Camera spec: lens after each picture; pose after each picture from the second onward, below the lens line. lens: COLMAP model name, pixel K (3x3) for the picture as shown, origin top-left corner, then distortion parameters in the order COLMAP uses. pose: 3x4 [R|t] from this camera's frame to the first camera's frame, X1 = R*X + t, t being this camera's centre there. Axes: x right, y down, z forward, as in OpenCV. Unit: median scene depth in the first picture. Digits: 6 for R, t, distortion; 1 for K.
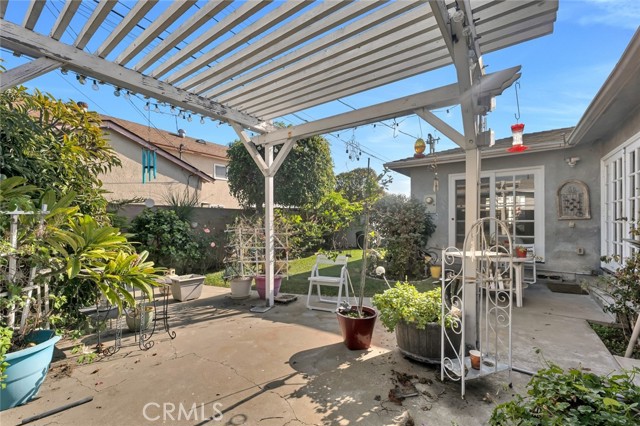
lens RADIAL K [[270.3, 0, 321.4], [0, 270.3, 219.9], [0, 0, 1]] dist [-0.001990, -0.000330]
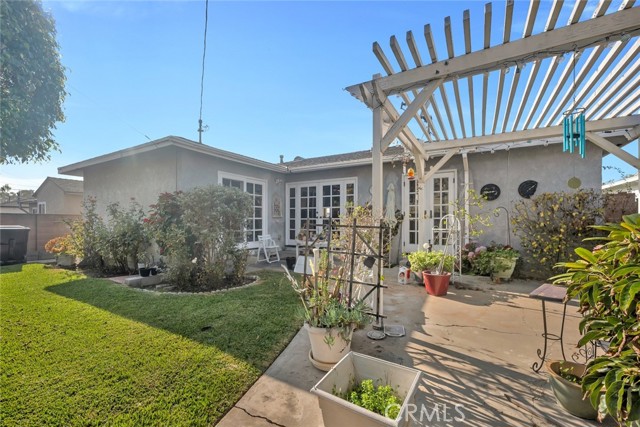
lens RADIAL K [[270.3, 0, 321.4], [0, 270.3, 220.4], [0, 0, 1]] dist [-0.001990, -0.000330]
pose [[-0.104929, 0.015843, 0.994354, -1.032341], [-0.000757, 0.999872, -0.016011, 0.052363], [-0.994479, -0.002433, -0.104903, 1.404213]]
